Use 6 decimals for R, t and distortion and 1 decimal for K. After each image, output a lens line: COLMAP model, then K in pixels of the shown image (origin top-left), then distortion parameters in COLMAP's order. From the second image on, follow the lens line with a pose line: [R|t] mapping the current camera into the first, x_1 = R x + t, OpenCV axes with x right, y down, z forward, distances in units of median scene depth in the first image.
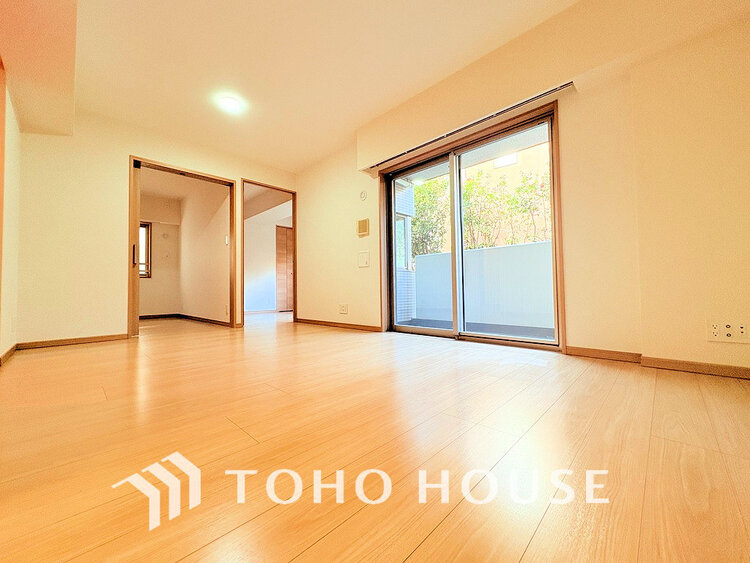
lens RADIAL K [[297.5, 0, 375.0], [0, 297.5, 281.5], [0, 0, 1]] dist [-0.000609, 0.000024]
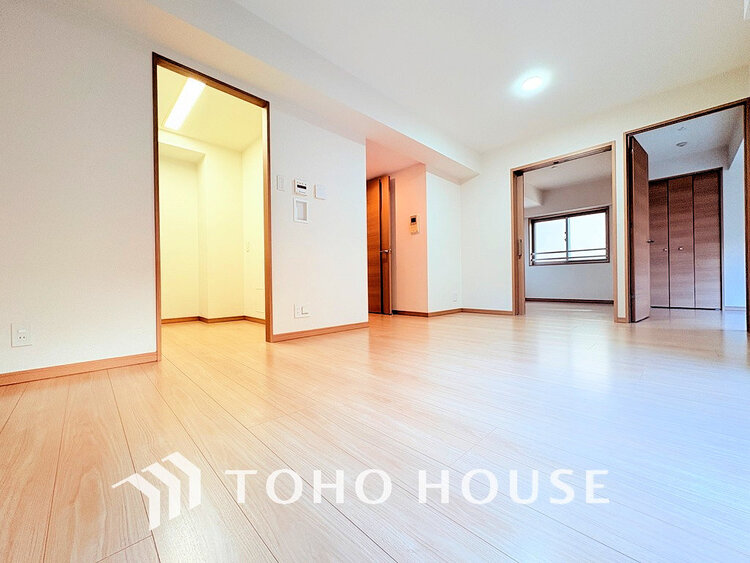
lens RADIAL K [[297.5, 0, 375.0], [0, 297.5, 281.5], [0, 0, 1]] dist [-0.000609, 0.000024]
pose [[-0.032143, 0.020442, -0.999274, 0.455232], [0.043403, 0.998876, 0.019038, -0.000702], [0.998540, -0.042760, -0.032994, 0.451778]]
